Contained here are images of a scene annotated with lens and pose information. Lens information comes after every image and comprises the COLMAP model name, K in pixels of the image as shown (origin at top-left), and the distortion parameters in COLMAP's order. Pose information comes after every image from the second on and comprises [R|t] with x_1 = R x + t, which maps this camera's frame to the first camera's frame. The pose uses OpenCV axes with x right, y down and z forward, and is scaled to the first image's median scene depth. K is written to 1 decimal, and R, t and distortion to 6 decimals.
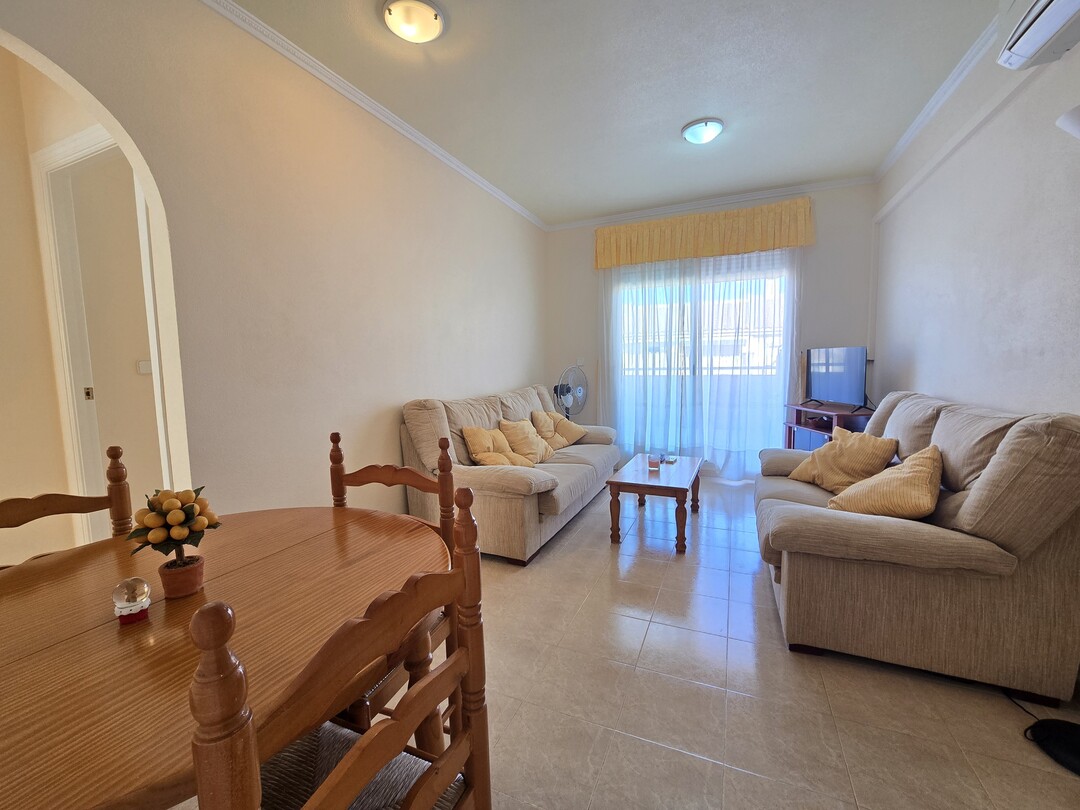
lens RADIAL K [[444.3, 0, 540.1], [0, 444.3, 406.2], [0, 0, 1]] dist [-0.007053, 0.000846]
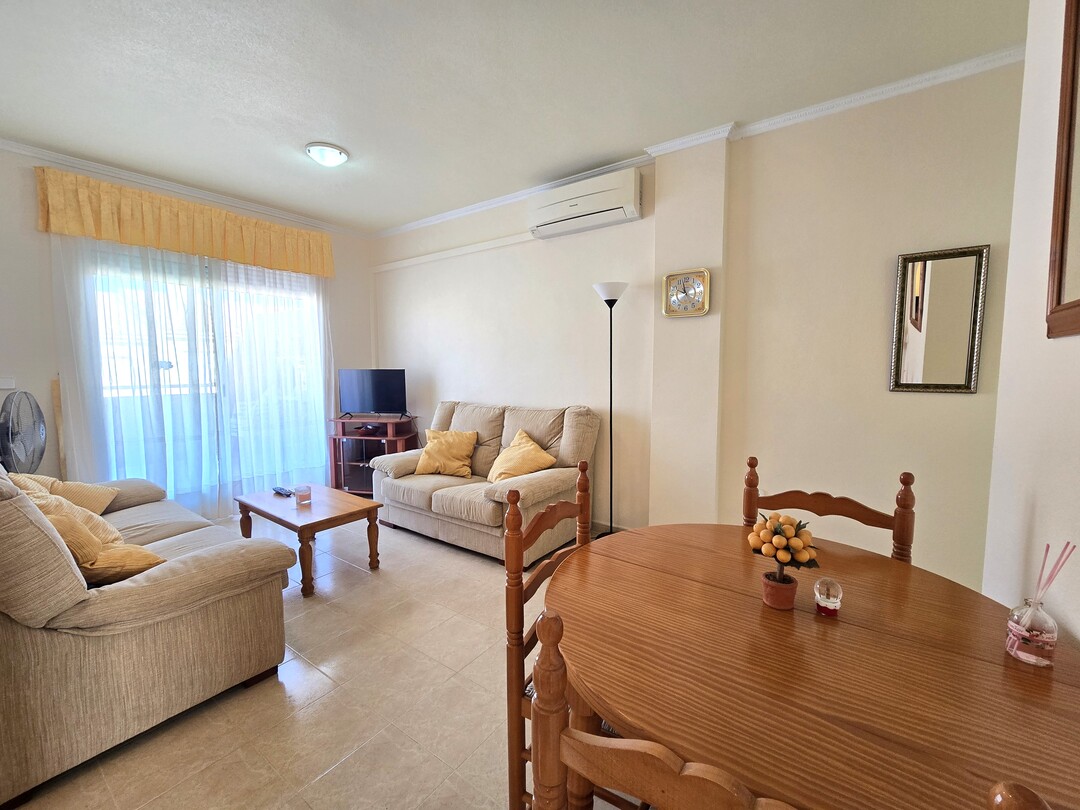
lens RADIAL K [[444.3, 0, 539.3], [0, 444.3, 404.4], [0, 0, 1]] dist [-0.007053, 0.000846]
pose [[0.213624, -0.060842, 0.975020, -0.394959], [0.095438, 0.994584, 0.041153, -0.036456], [-0.972243, 0.084263, 0.218274, 0.258913]]
